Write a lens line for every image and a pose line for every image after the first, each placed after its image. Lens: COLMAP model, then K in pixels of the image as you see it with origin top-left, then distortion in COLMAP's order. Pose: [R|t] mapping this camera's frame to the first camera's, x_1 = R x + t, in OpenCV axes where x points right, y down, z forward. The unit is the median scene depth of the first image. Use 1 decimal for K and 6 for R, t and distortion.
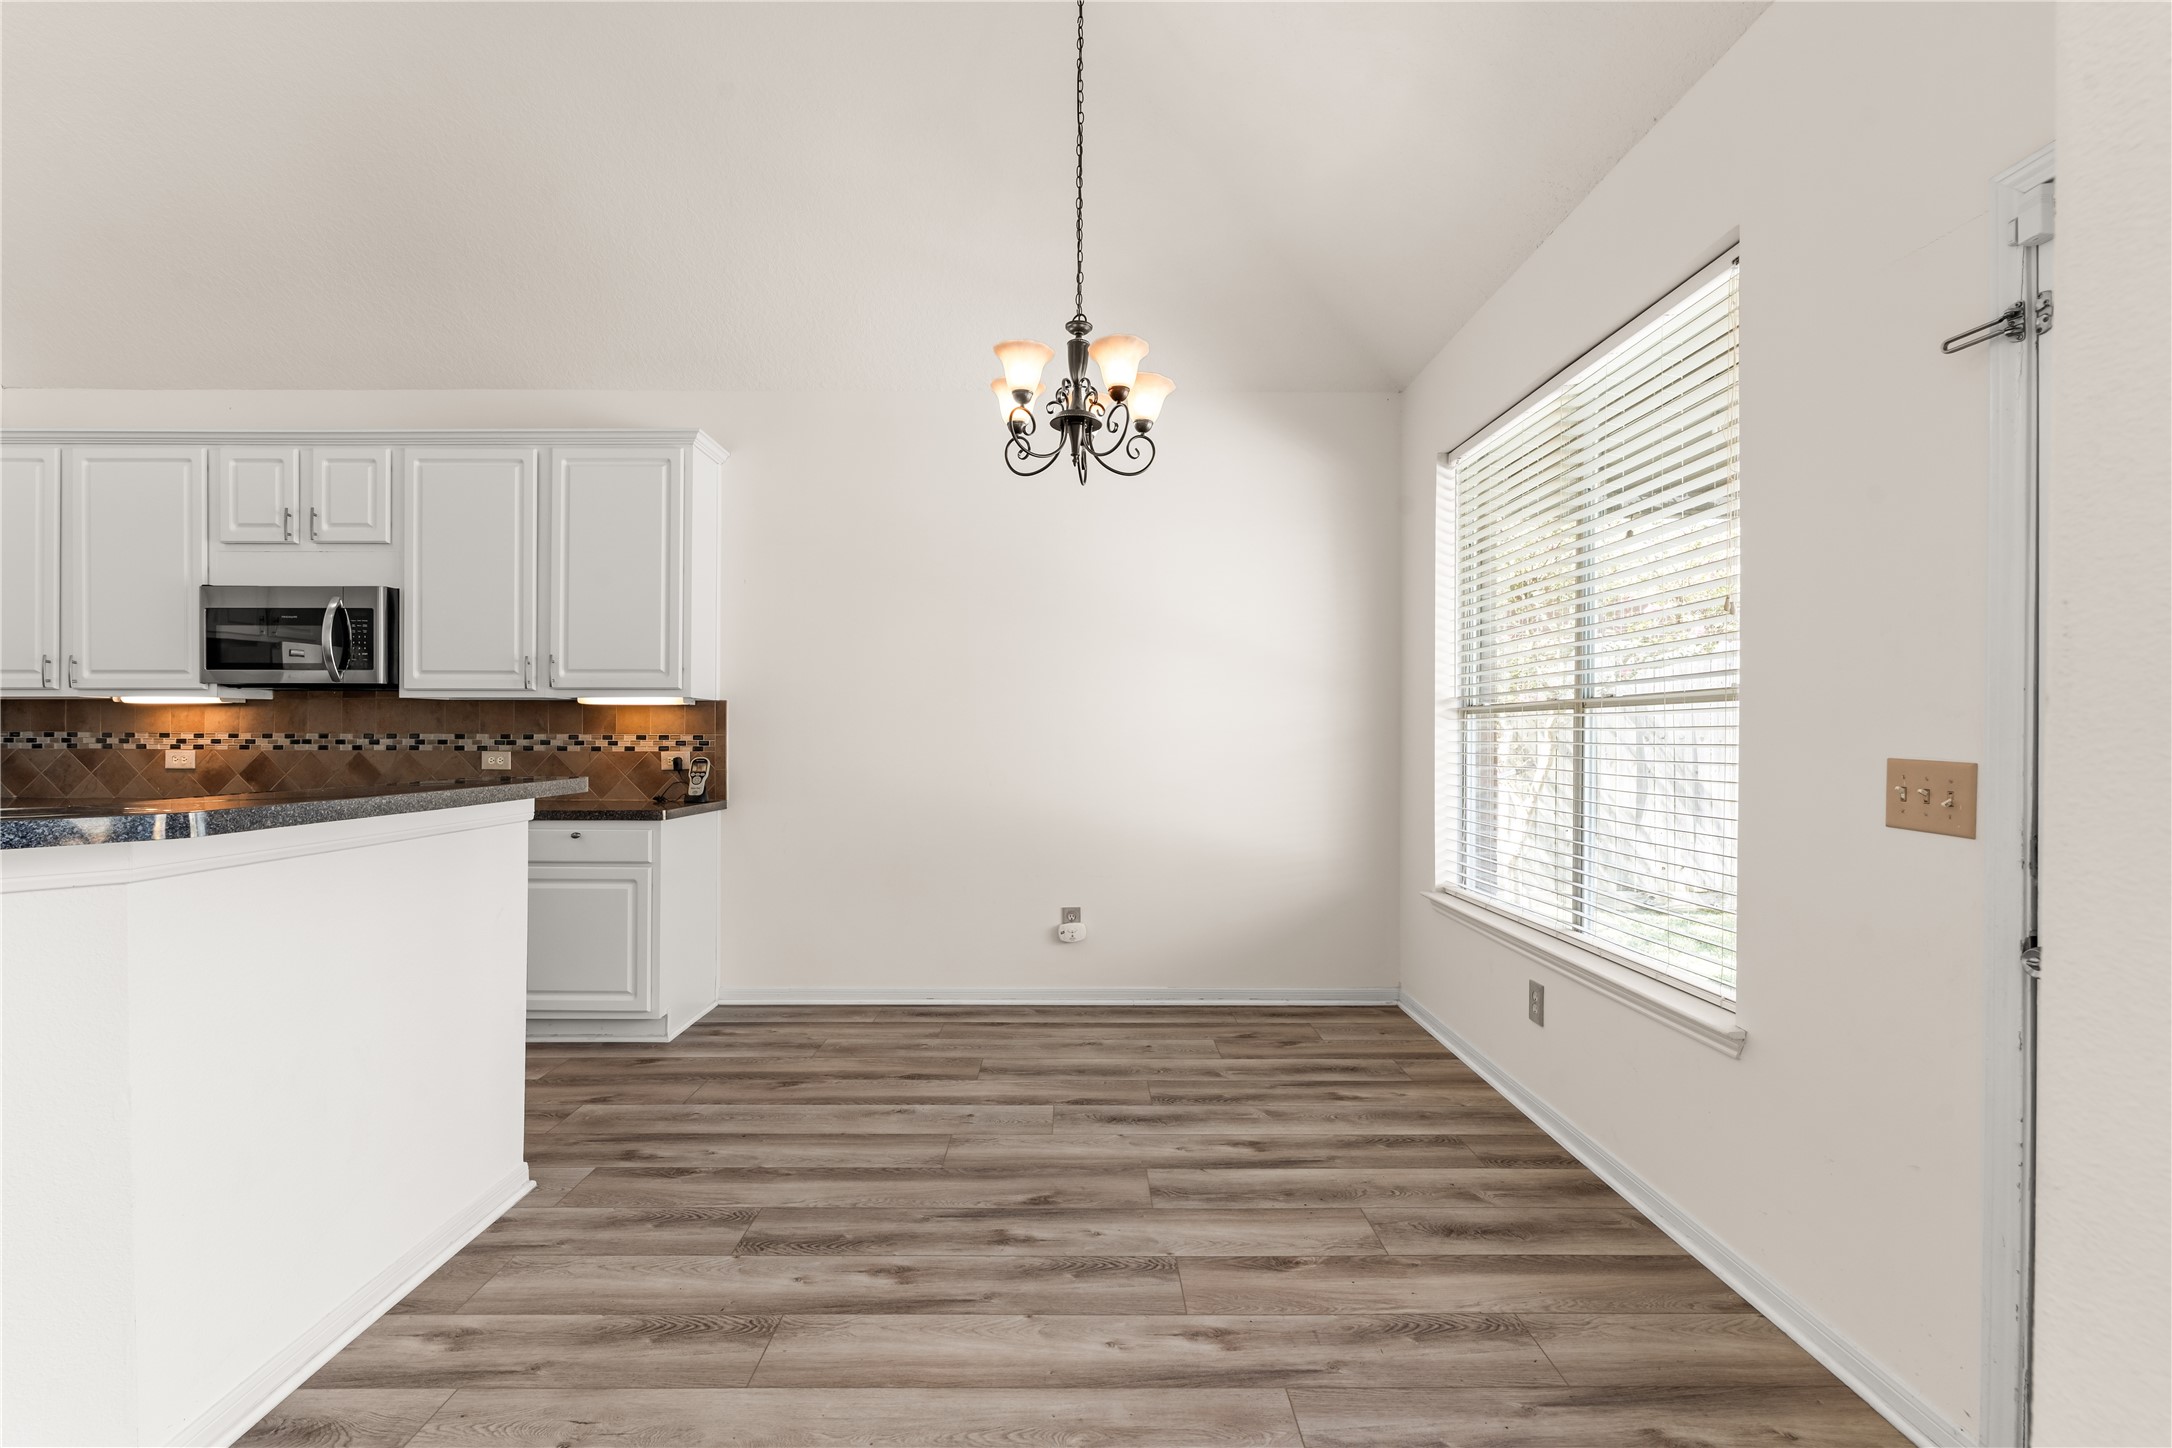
lens RADIAL K [[976.6, 0, 1084.8], [0, 976.6, 730.6], [0, 0, 1]] dist [-0.007196, 0.001995]
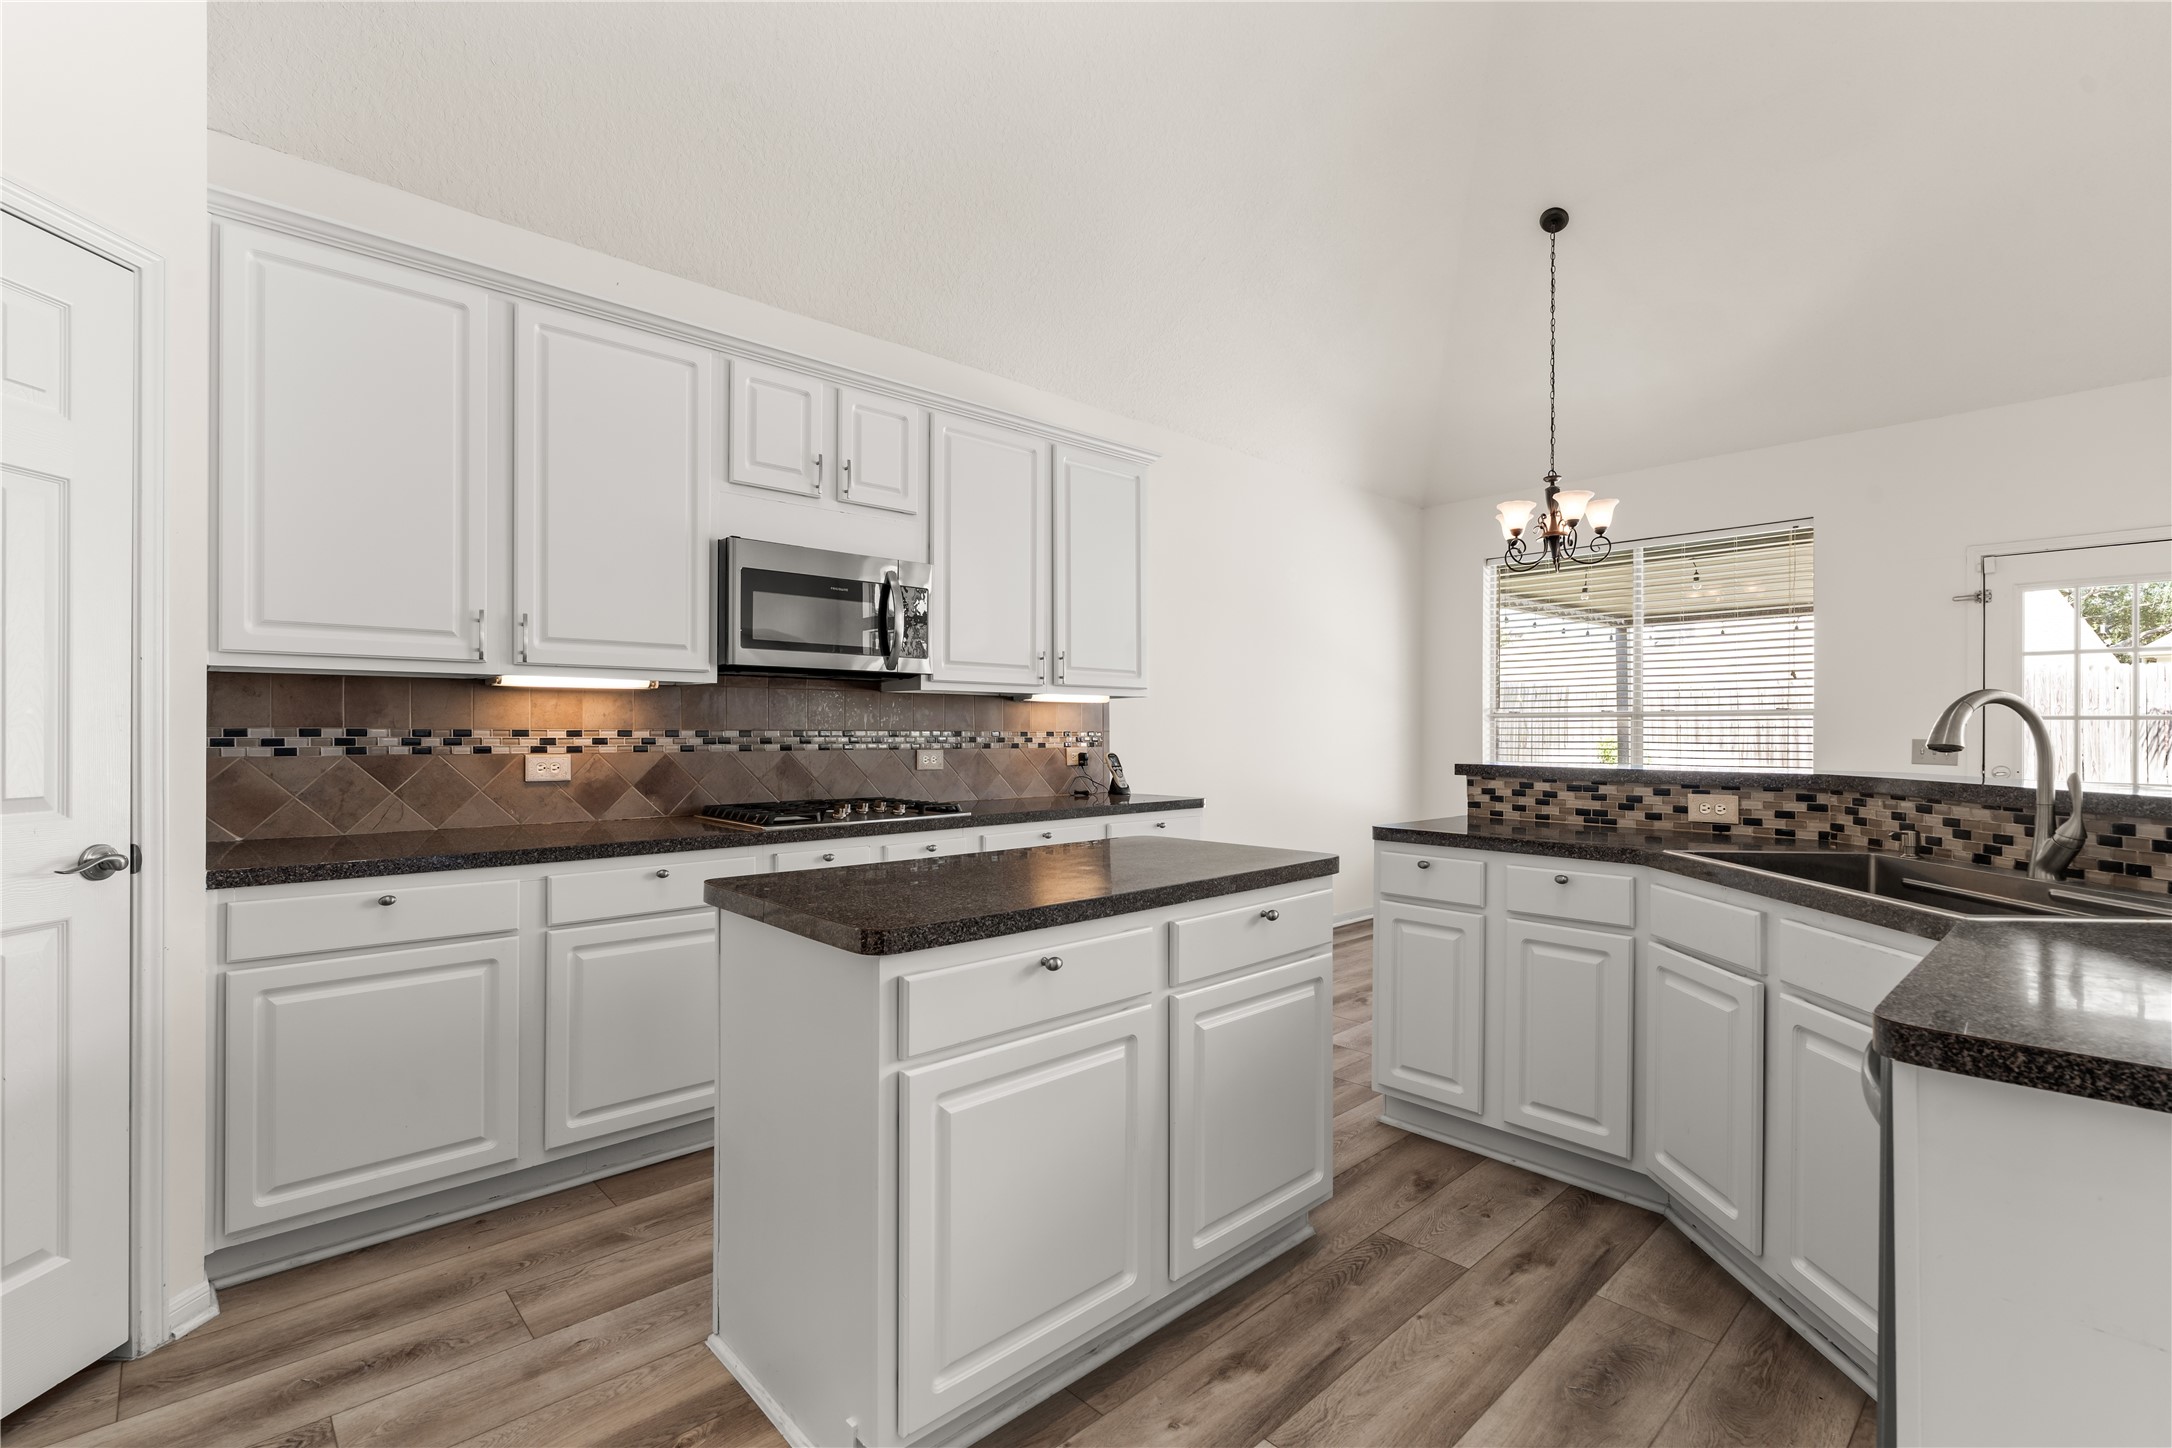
lens RADIAL K [[976.6, 0, 1084.8], [0, 976.6, 730.6], [0, 0, 1]] dist [-0.007196, 0.001995]
pose [[0.737483, -0.000838, 0.675365, -1.115967], [-0.003035, 0.999985, 0.004555, -0.001401], [-0.675359, -0.005409, 0.737469, 0.226504]]
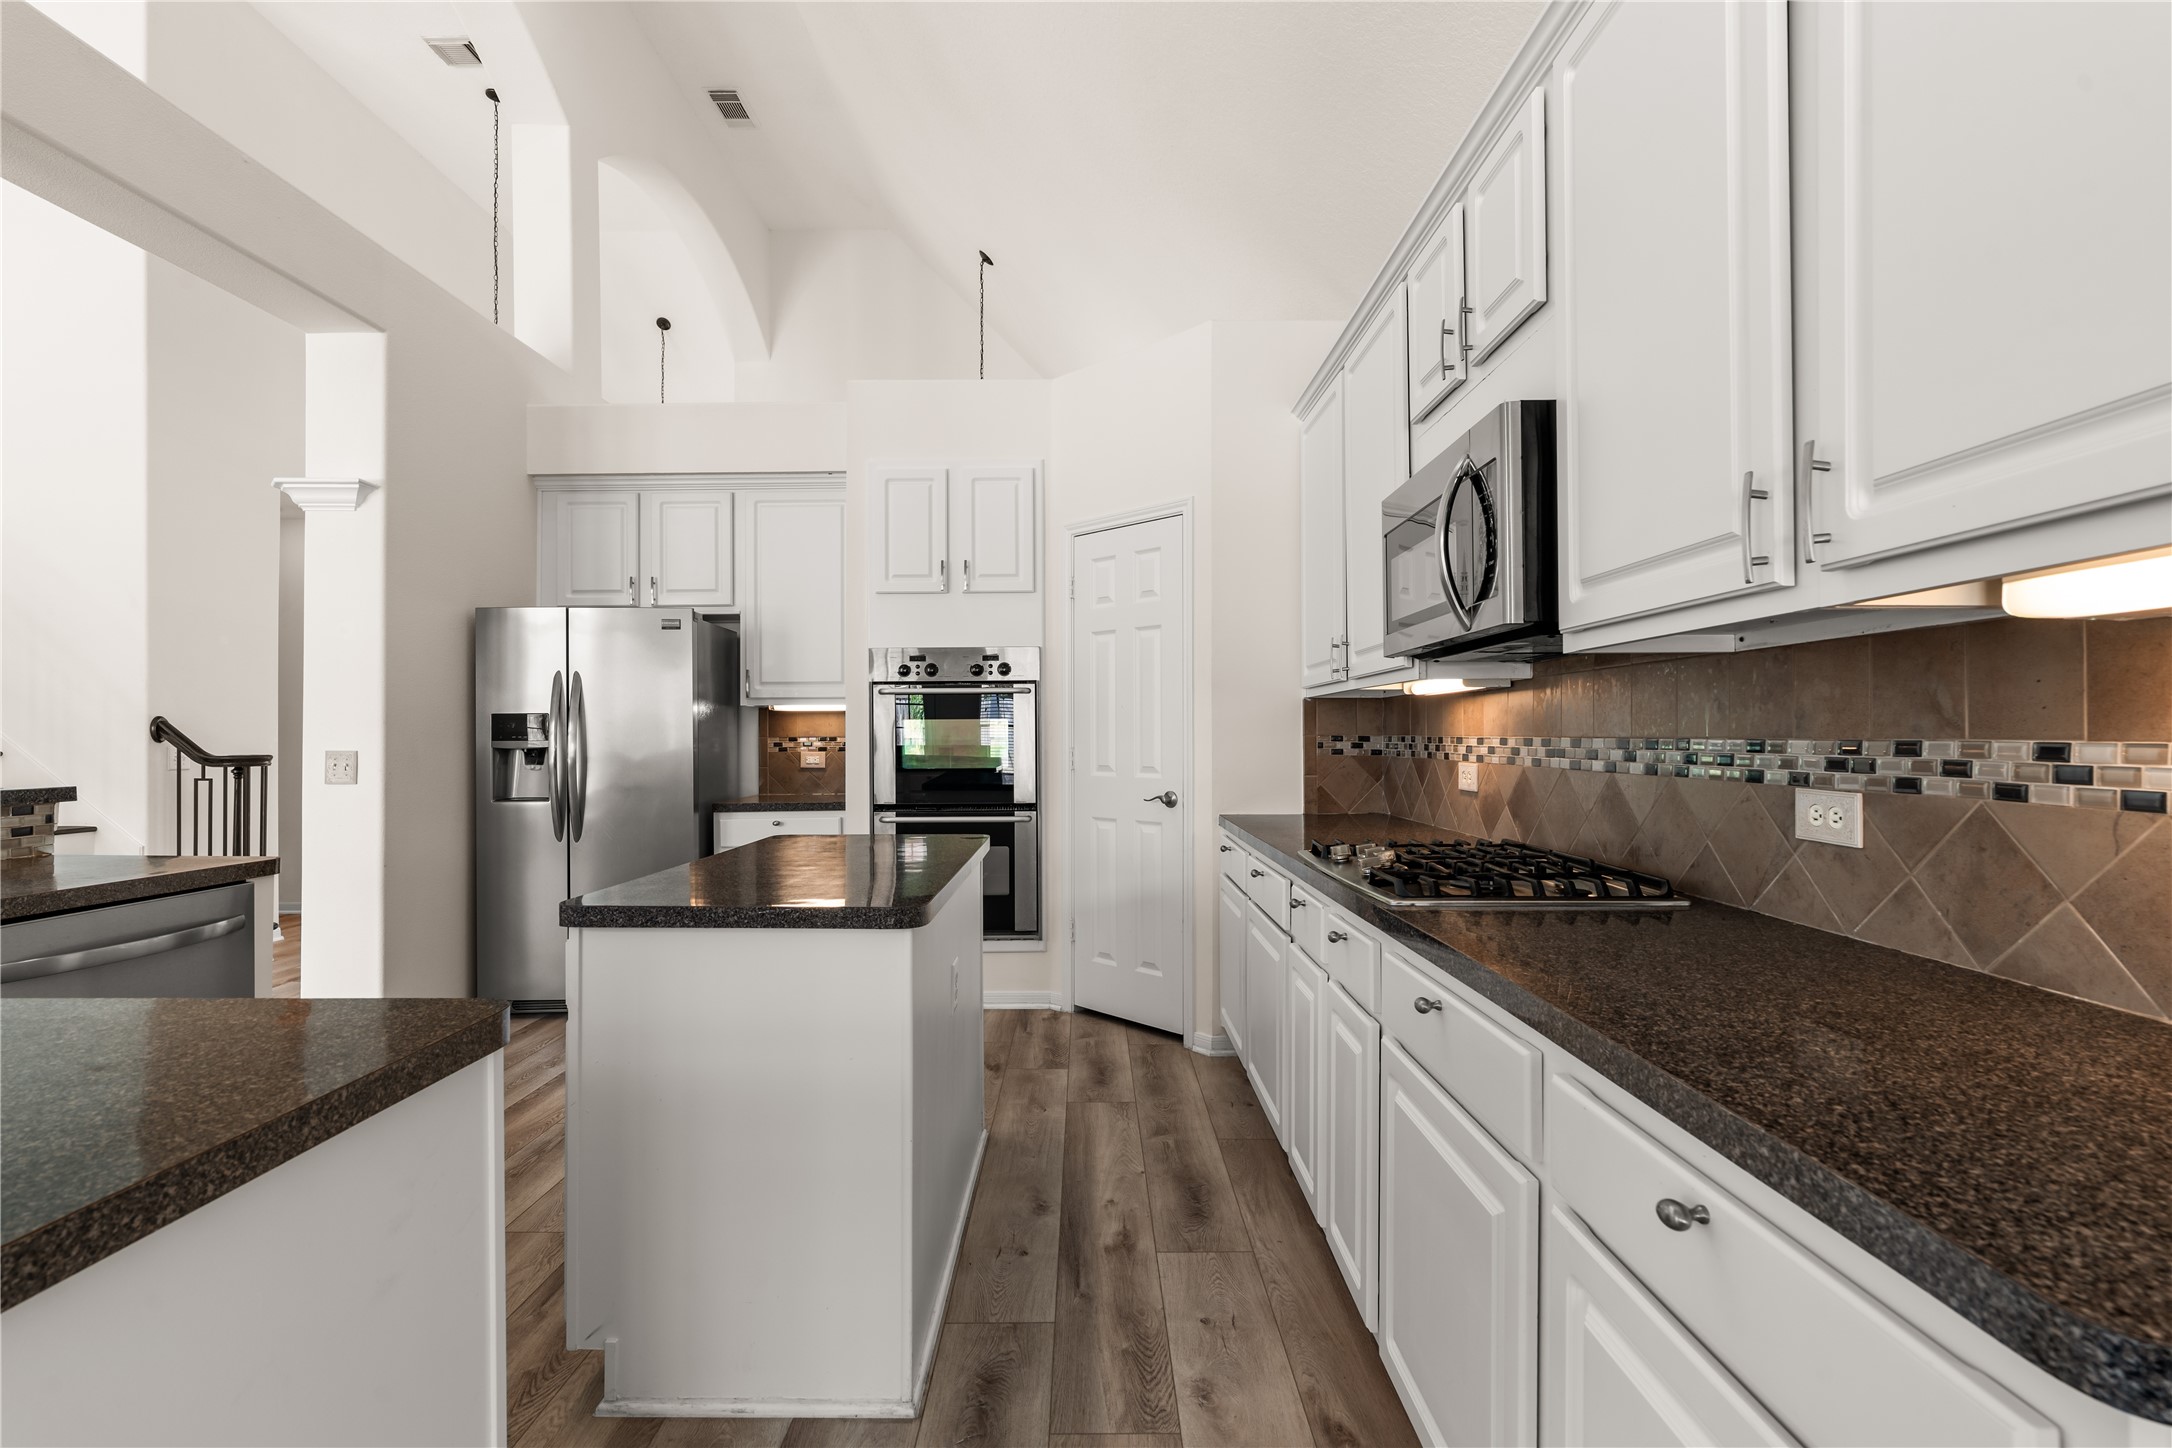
lens RADIAL K [[976.6, 0, 1084.8], [0, 976.6, 730.6], [0, 0, 1]] dist [-0.007196, 0.001995]
pose [[-0.008705, -0.006926, -0.999938, -0.260038], [0.001165, 0.999975, -0.006936, 0.002381], [0.999961, -0.001225, -0.008697, 0.742413]]
